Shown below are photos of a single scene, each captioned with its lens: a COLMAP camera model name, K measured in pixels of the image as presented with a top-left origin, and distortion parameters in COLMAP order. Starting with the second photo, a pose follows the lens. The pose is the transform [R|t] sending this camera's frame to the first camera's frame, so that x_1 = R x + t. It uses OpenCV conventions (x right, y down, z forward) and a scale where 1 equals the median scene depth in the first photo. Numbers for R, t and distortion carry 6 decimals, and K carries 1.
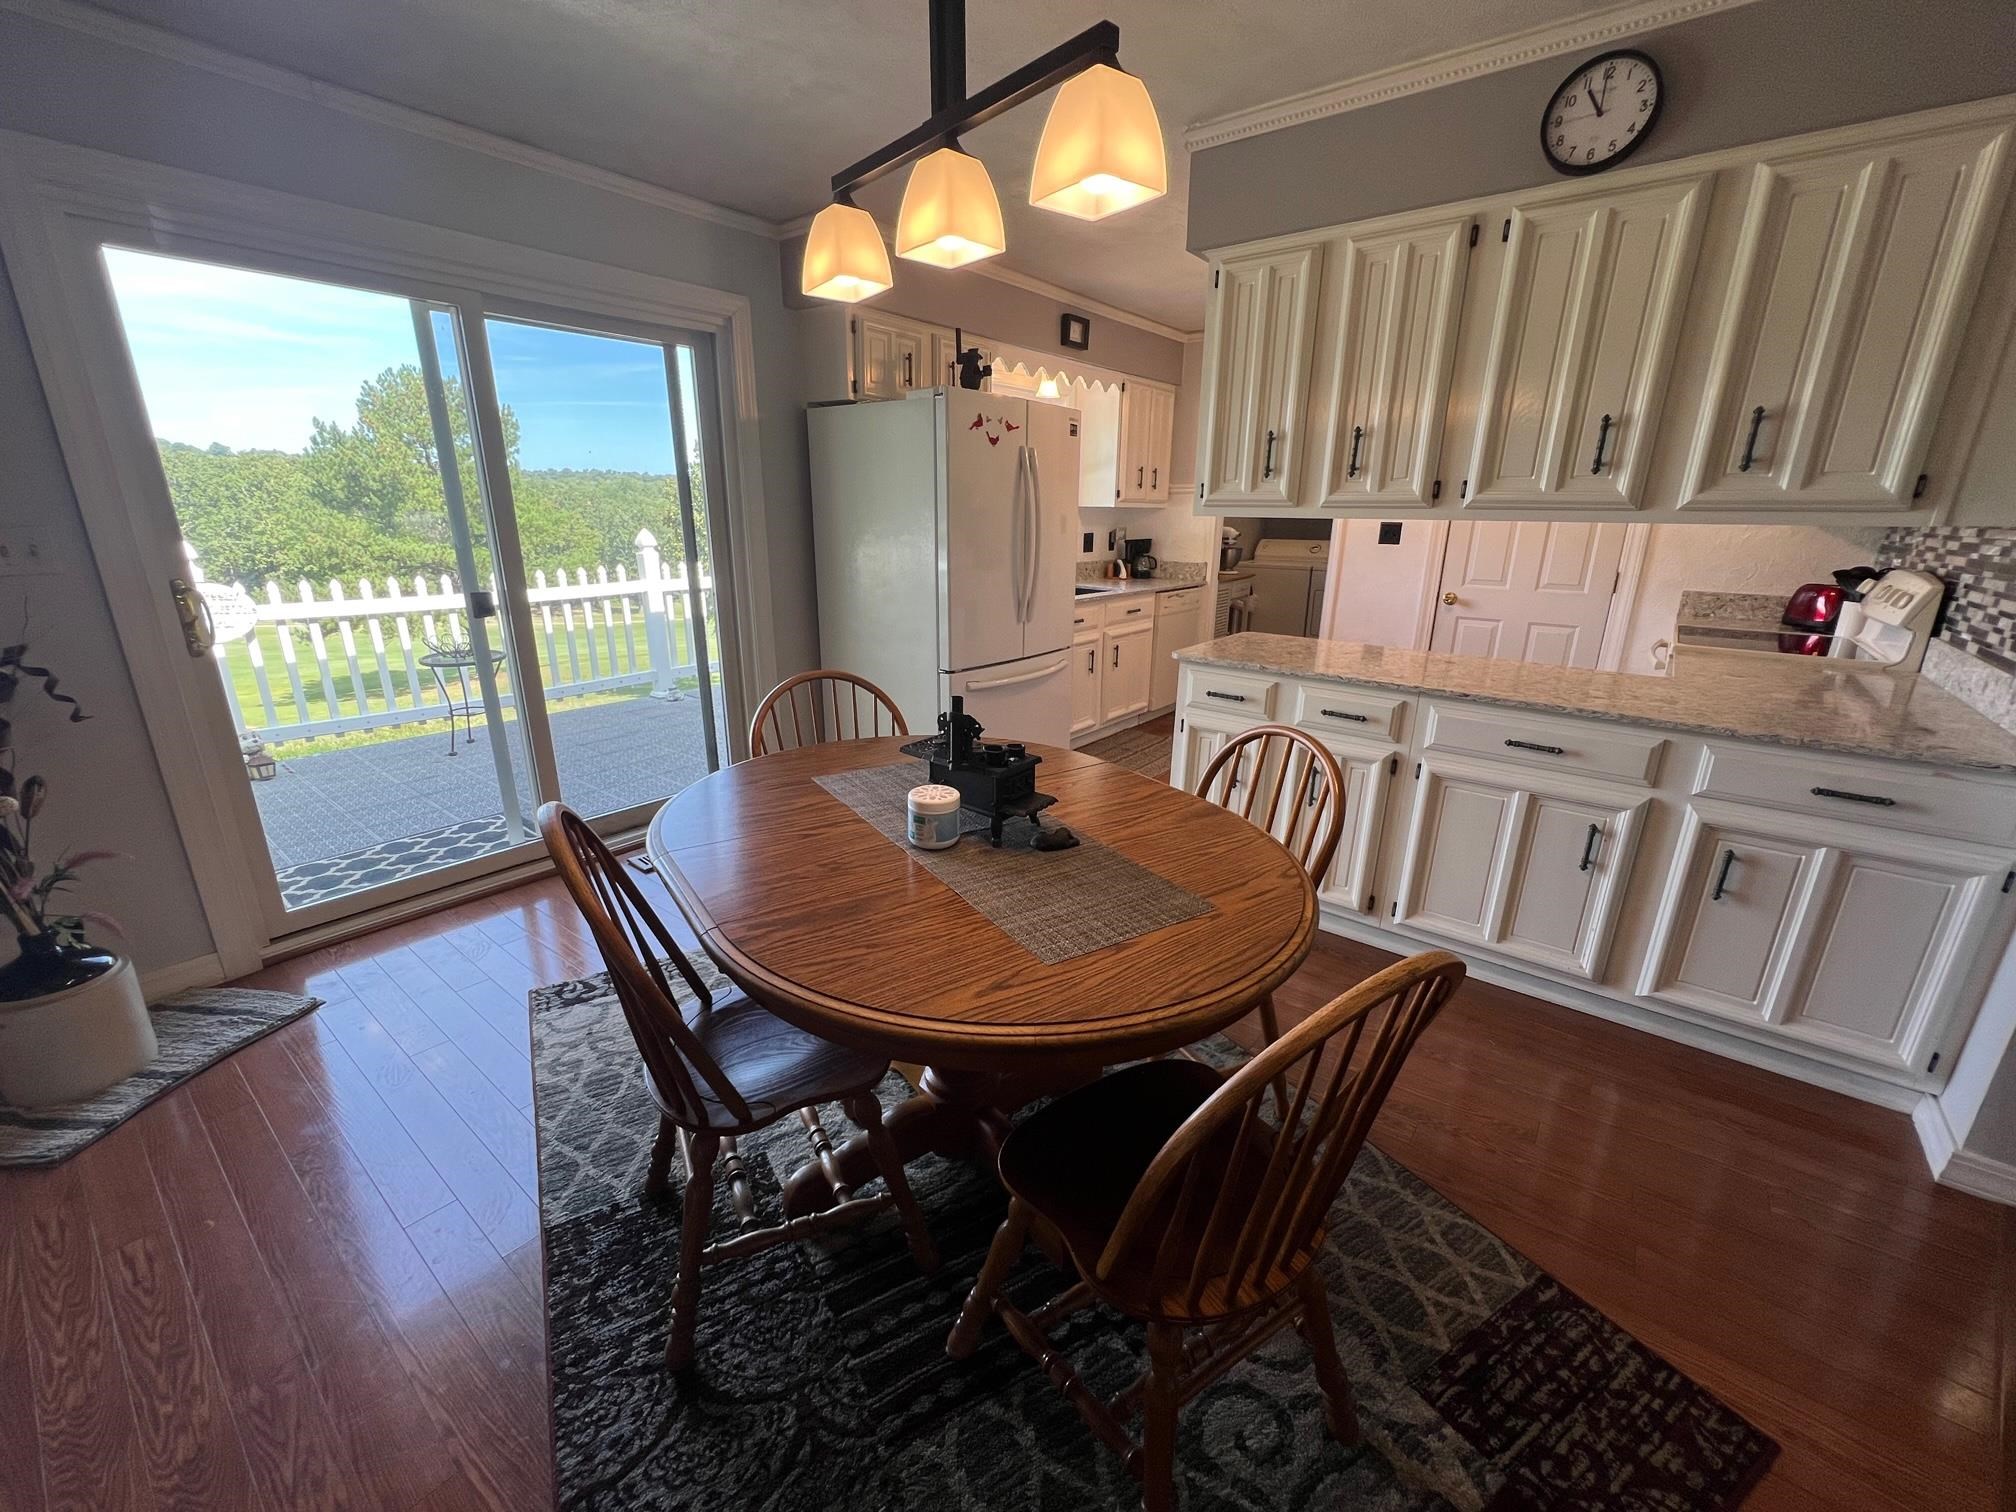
lens RADIAL K [[813.2, 0, 1008.0], [0, 813.2, 756.0], [0, 0, 1]] dist [-0.001133, -0.000020]
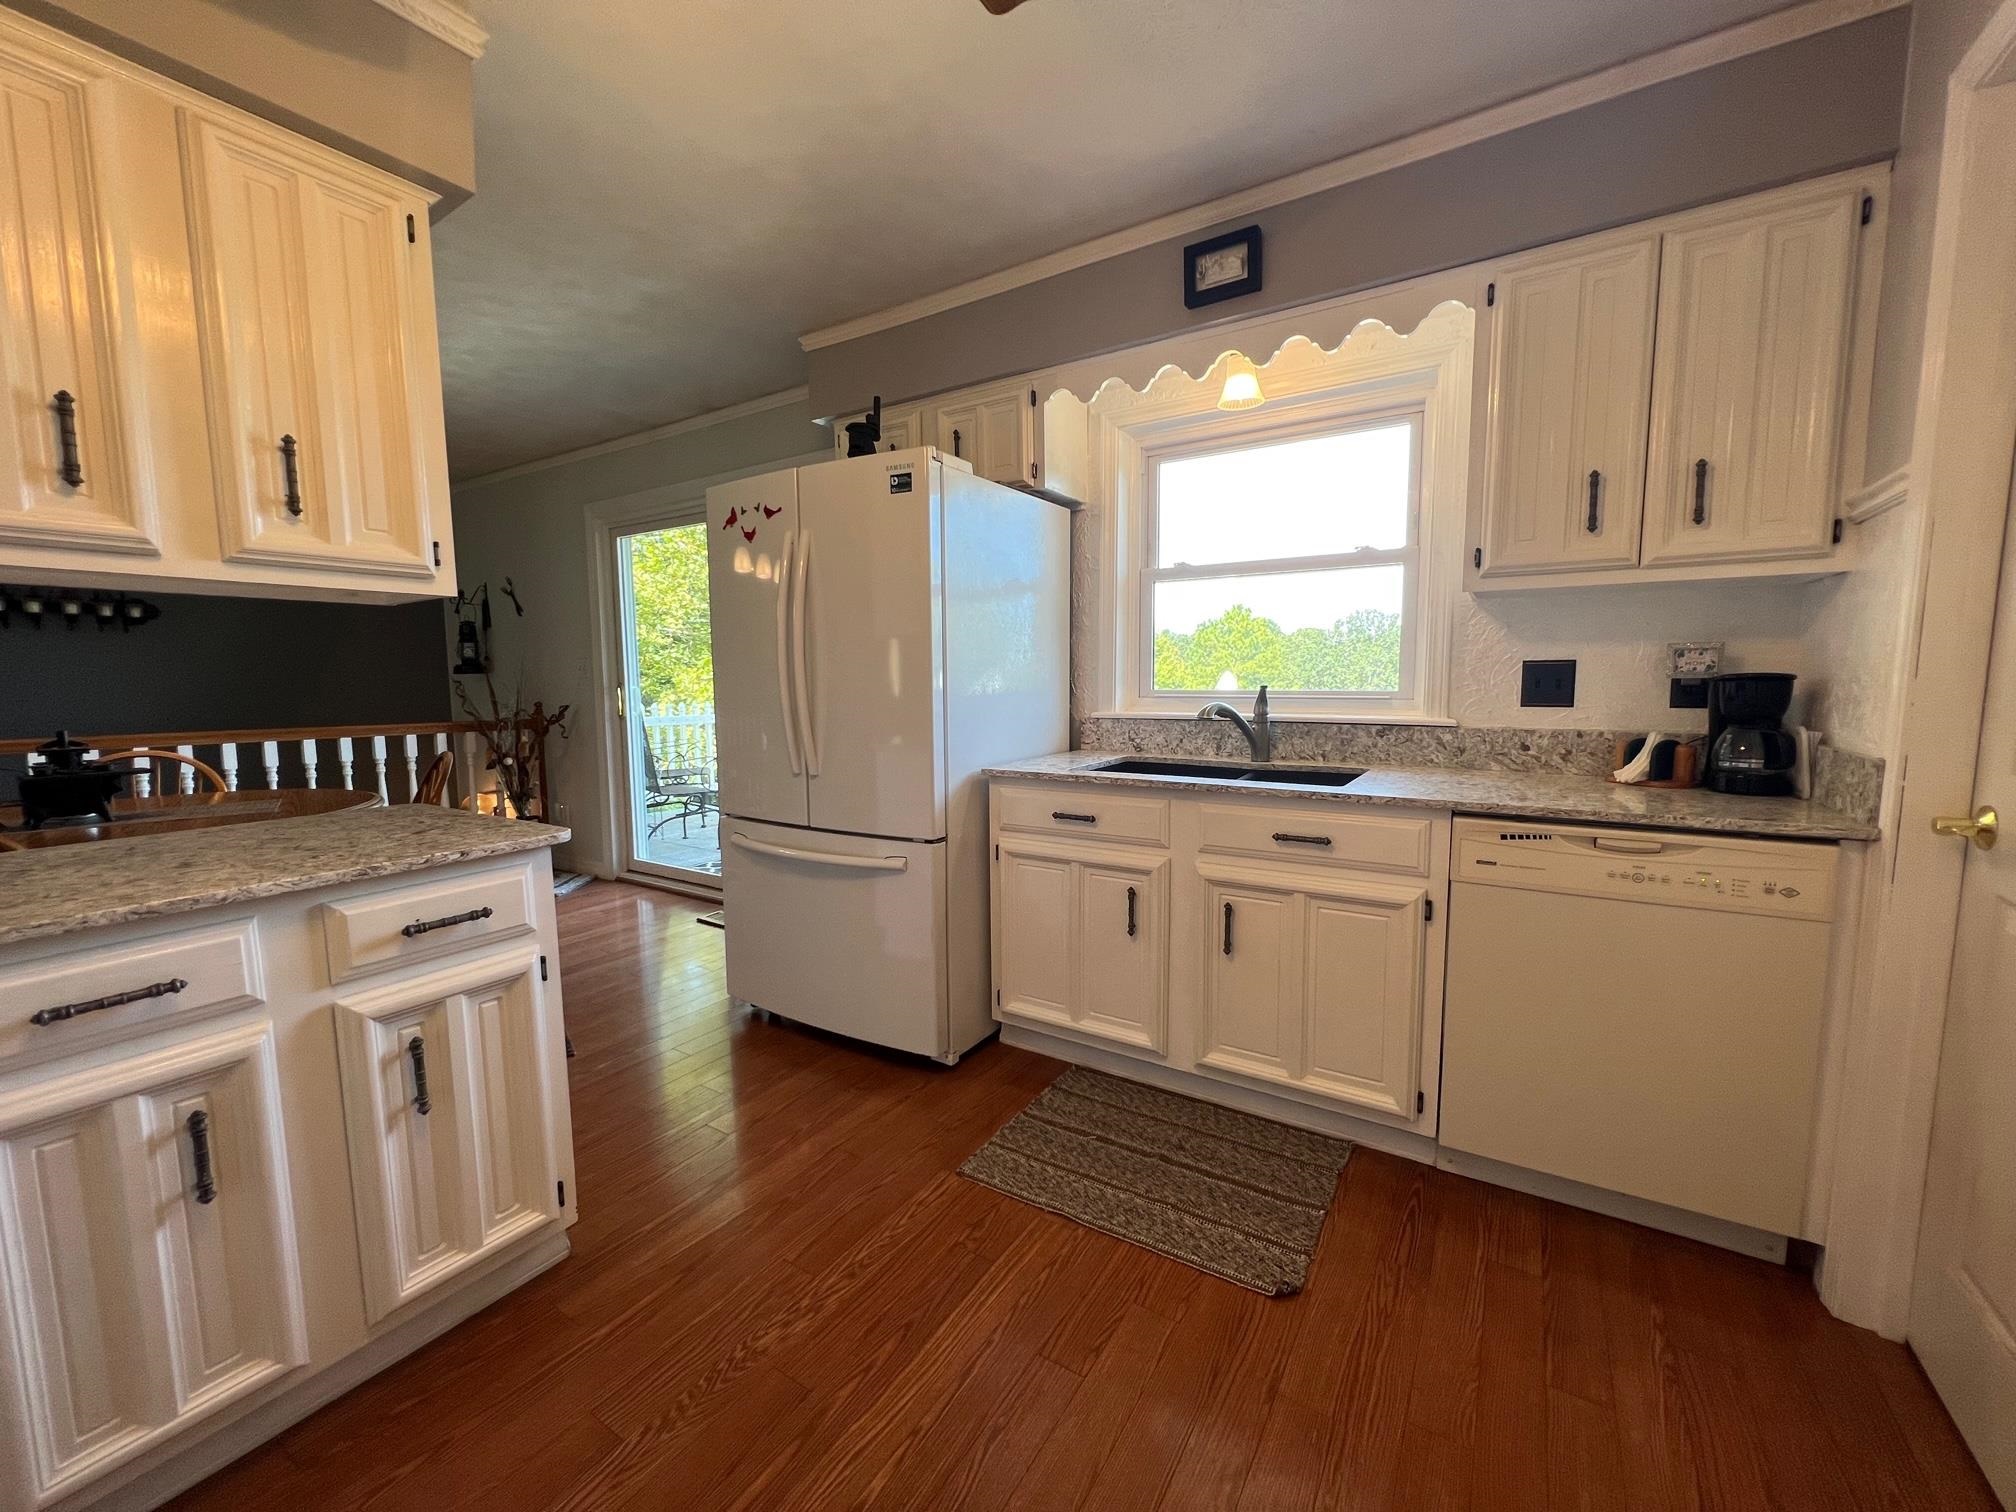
lens RADIAL K [[808.1, 0, 1010.9], [0, 808.1, 756.8], [0, 0, 1]] dist [-0.001062, 0.000215]
pose [[0.099945, 0.088437, -0.991055, 0.536713], [-0.282807, 0.957487, 0.056921, -0.200692], [0.953956, 0.274588, 0.120706, 0.809586]]
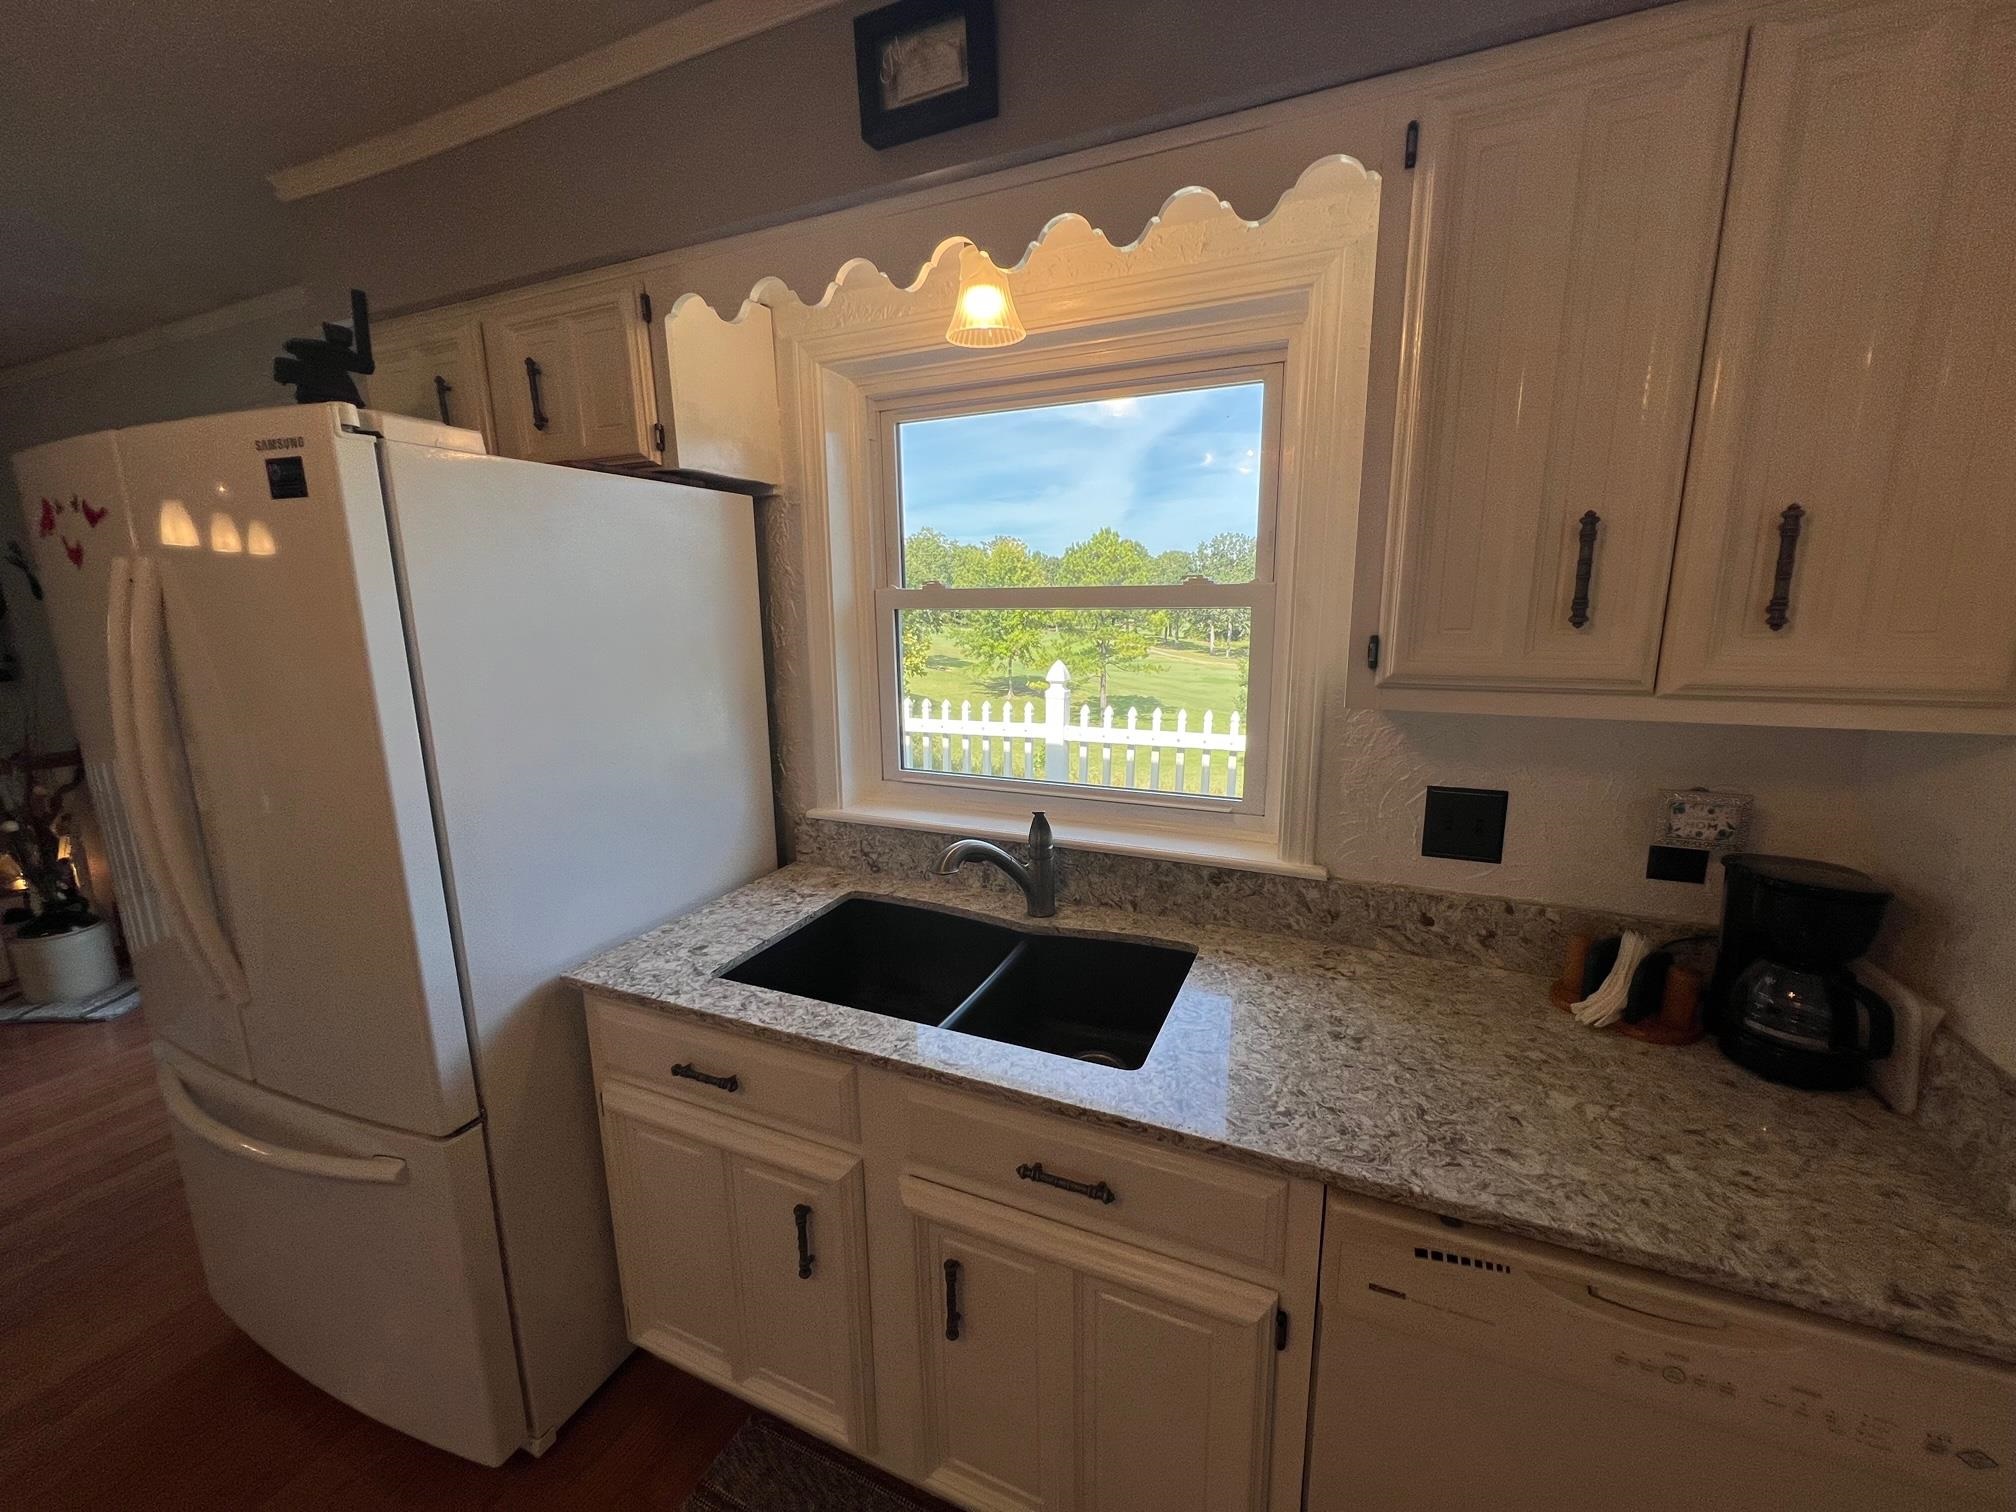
lens RADIAL K [[808.1, 0, 1010.9], [0, 808.1, 756.8], [0, 0, 1]] dist [-0.001062, 0.000215]
pose [[0.251833, 0.175397, -0.951744, 0.340957], [-0.269737, 0.957189, 0.105027, -0.309504], [0.929420, 0.230271, 0.288363, 0.903752]]
